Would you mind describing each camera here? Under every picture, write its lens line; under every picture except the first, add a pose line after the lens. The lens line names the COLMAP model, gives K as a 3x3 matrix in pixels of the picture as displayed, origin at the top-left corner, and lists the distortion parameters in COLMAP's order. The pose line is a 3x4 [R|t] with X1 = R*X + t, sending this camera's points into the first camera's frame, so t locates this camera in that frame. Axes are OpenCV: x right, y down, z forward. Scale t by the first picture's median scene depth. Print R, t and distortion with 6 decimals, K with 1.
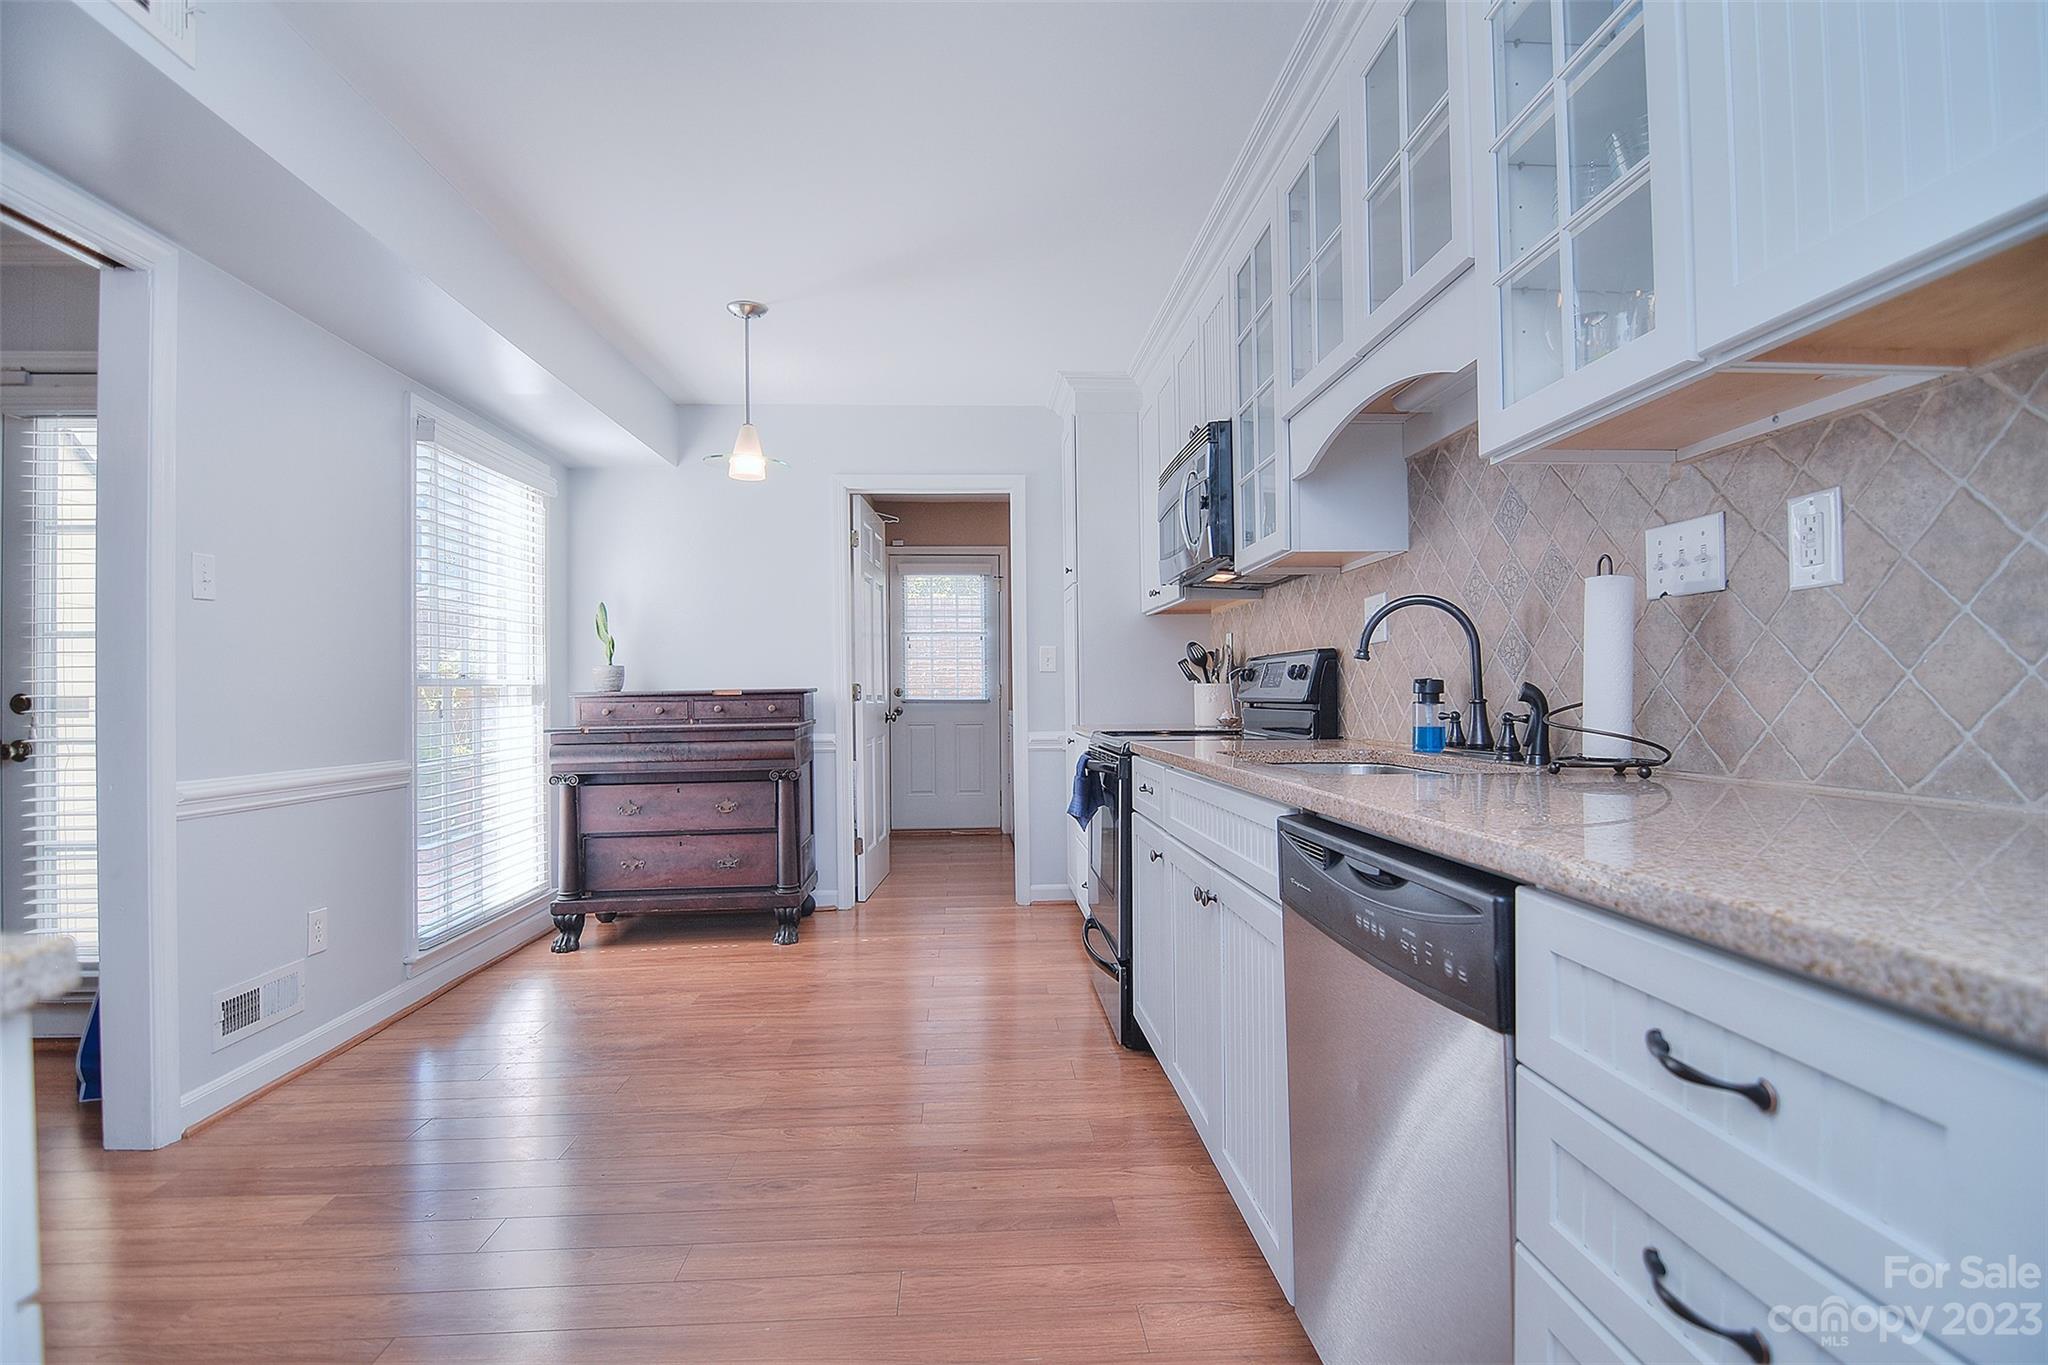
lens RADIAL K [[993.3, 0, 1020.5], [0, 993.3, 713.3], [0, 0, 1]] dist [-0.006013, -0.009244]
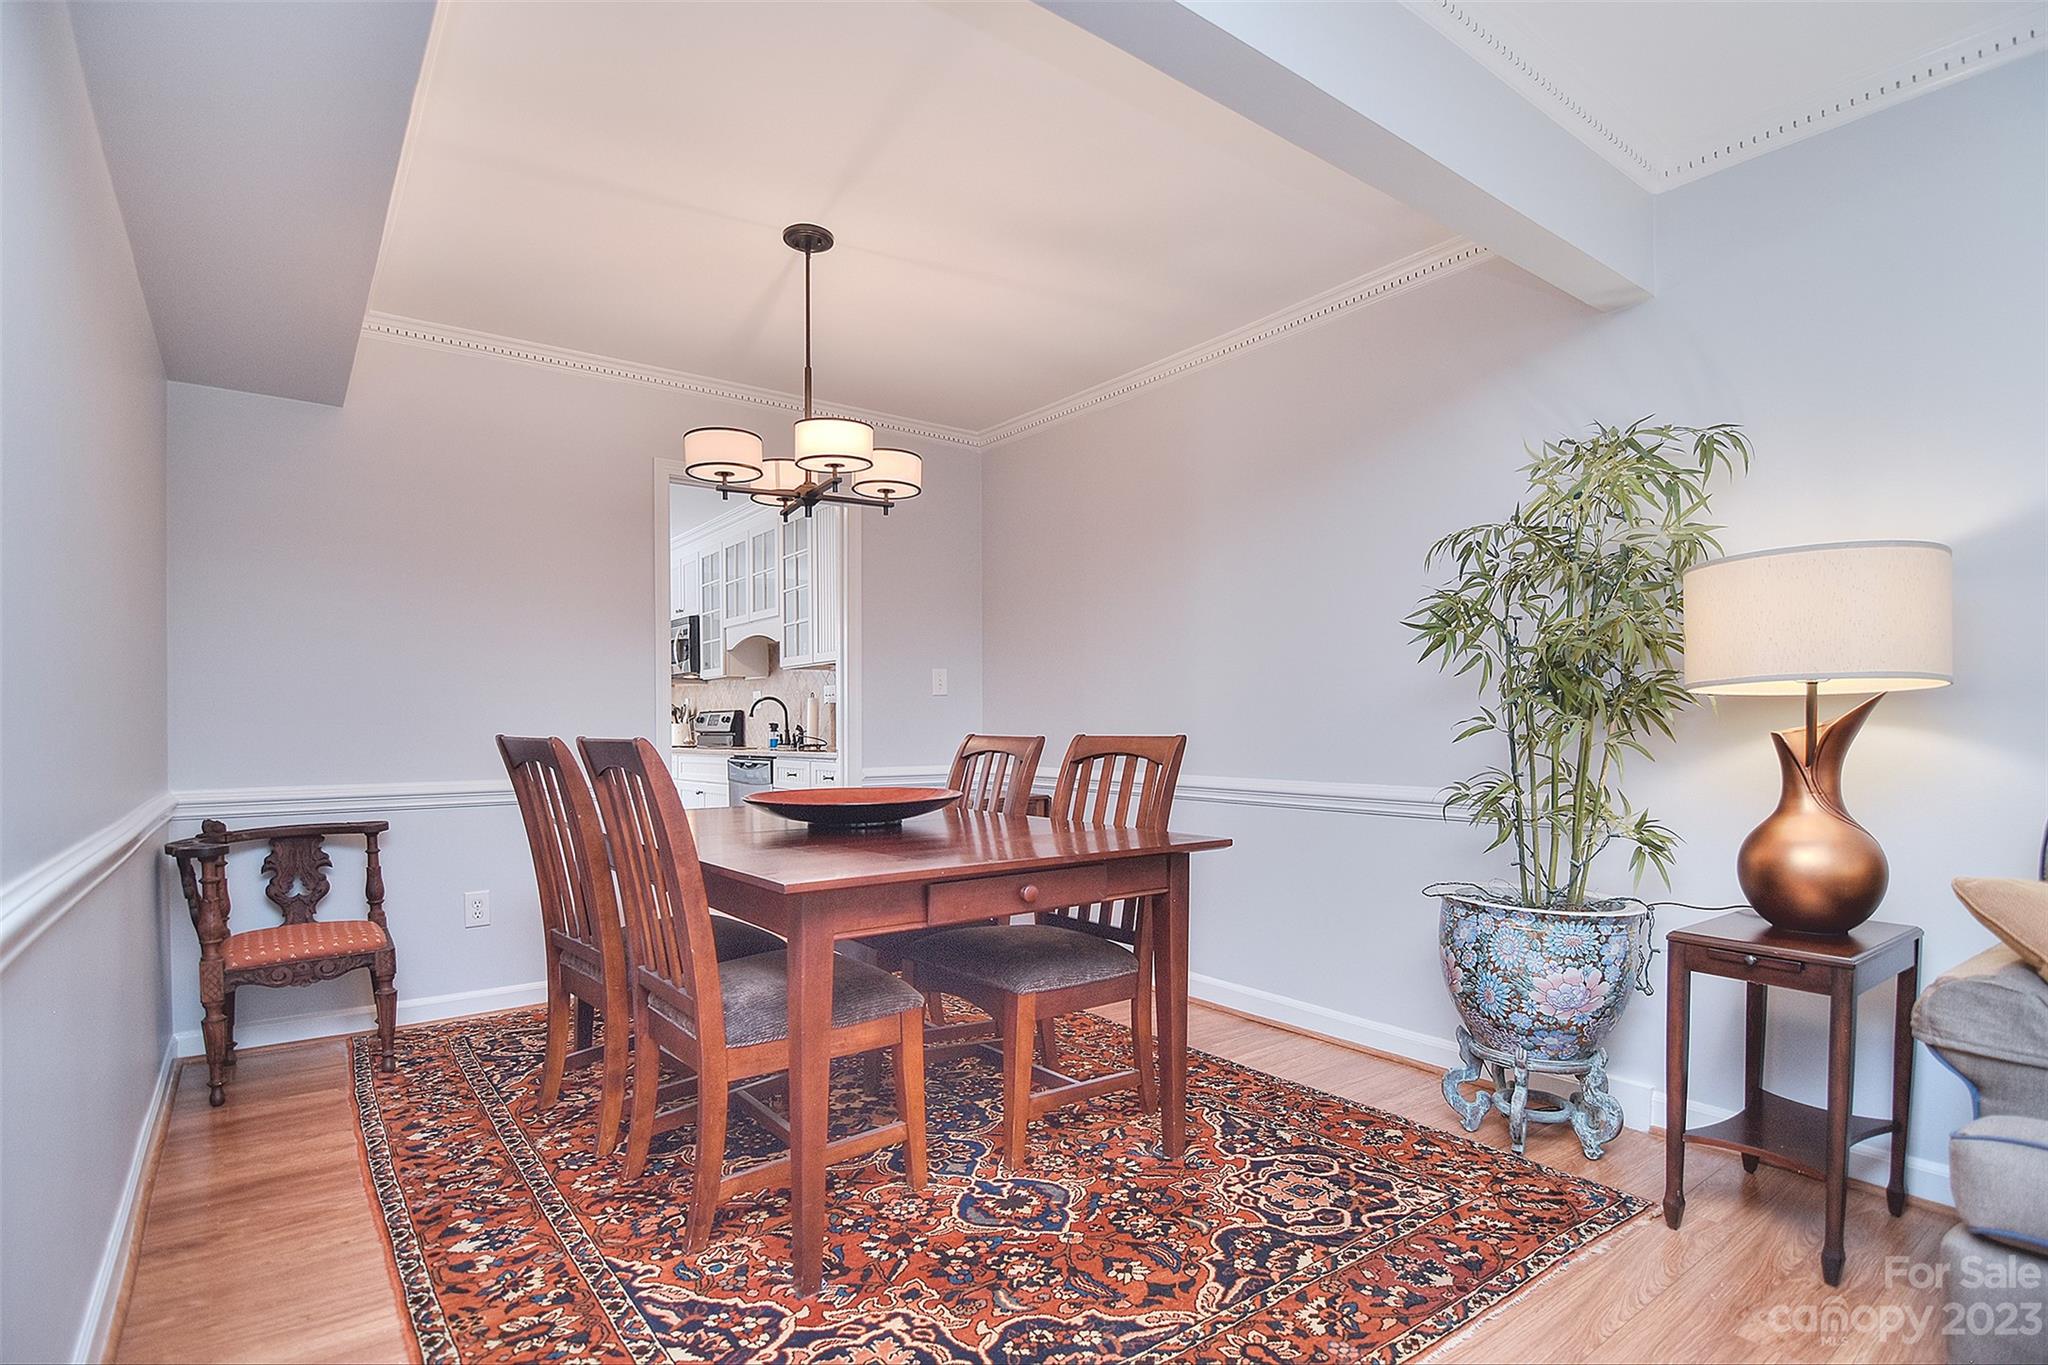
lens RADIAL K [[993.3, 0, 1042.6], [0, 993.3, 732.3], [0, 0, 1]] dist [-0.006013, -0.009244]
pose [[0.824272, 0.004407, 0.566177, -0.350884], [0.008273, 0.999769, -0.019826, 0.033737], [-0.566134, 0.021027, 0.824045, -1.102419]]
